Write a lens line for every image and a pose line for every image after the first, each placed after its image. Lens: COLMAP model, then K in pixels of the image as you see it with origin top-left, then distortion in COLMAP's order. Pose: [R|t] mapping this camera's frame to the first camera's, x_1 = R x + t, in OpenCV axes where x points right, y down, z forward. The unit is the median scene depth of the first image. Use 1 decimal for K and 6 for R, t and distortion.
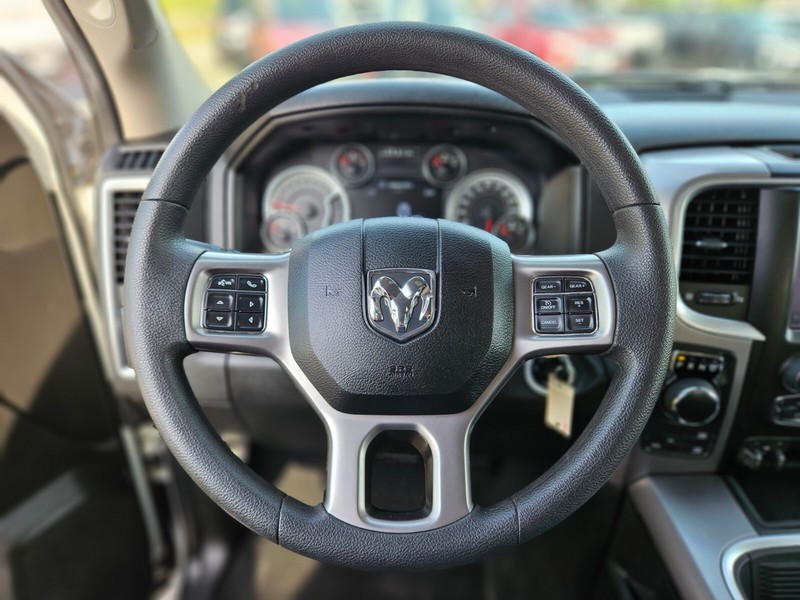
lens RADIAL K [[565.9, 0, 398.1], [0, 565.9, 312.4], [0, 0, 1]] dist [0.010051, 0.001874]
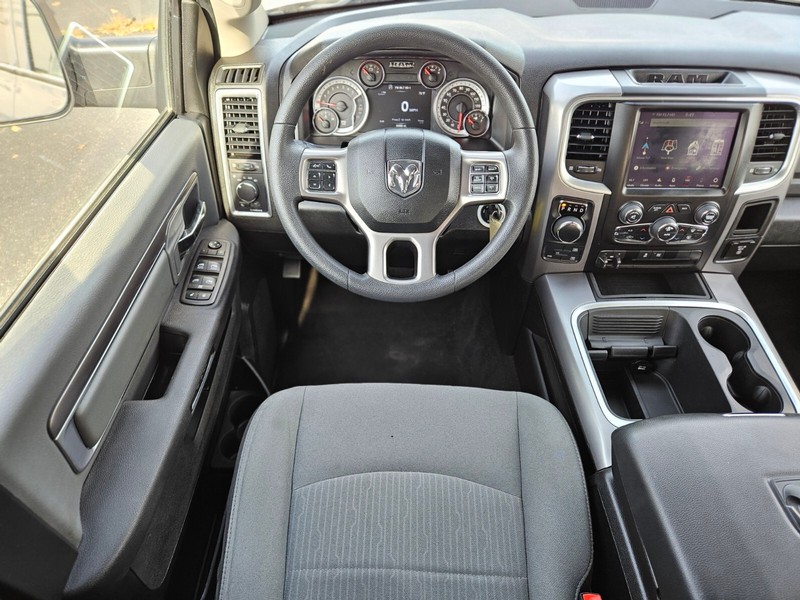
lens RADIAL K [[542.8, 0, 395.2], [0, 542.8, 301.4], [0, 0, 1]] dist [0.080237, -0.077308]
pose [[0.999981, 0.005734, 0.002391, -0.021658], [-0.006159, 0.965290, 0.261107, -0.073047], [-0.000810, -0.261117, 0.965307, -0.746482]]
